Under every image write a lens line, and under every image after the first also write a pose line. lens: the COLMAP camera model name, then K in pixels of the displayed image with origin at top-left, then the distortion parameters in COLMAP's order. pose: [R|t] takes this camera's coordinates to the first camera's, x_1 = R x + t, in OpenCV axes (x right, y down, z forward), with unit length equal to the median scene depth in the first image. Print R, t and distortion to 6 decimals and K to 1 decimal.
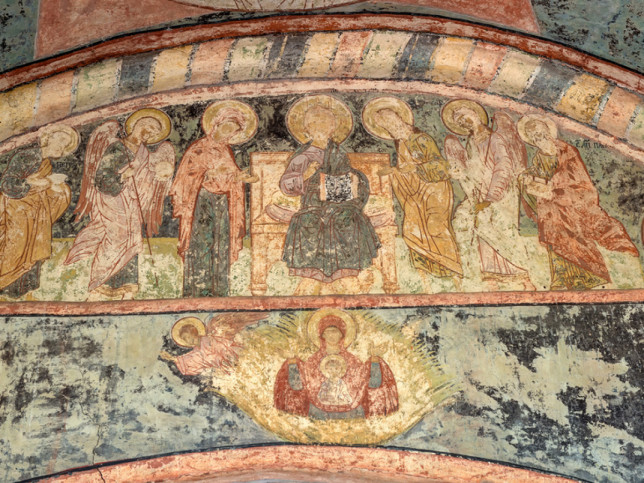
lens RADIAL K [[1191.4, 0, 321.6], [0, 1191.4, 241.9], [0, 0, 1]] dist [0.140971, 0.000000]
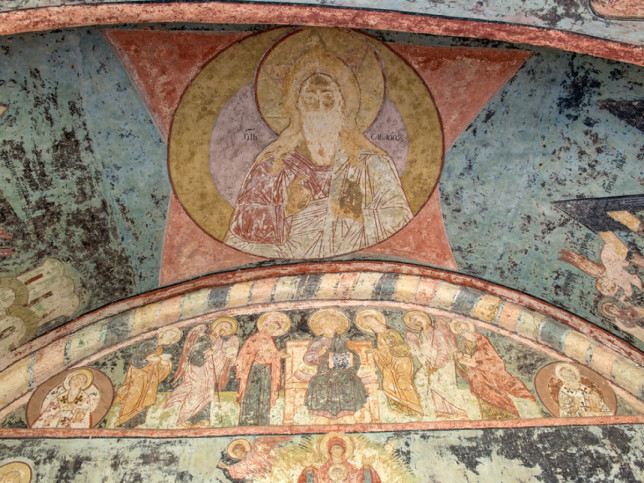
lens RADIAL K [[589.2, 0, 325.4], [0, 589.2, 241.8], [0, 0, 1]] dist [-0.016641, 0.000000]
pose [[0.999522, -0.021088, -0.022608, 0.015348], [0.011534, 0.932815, -0.360172, 0.090937], [0.028684, 0.359739, 0.932612, 0.217927]]
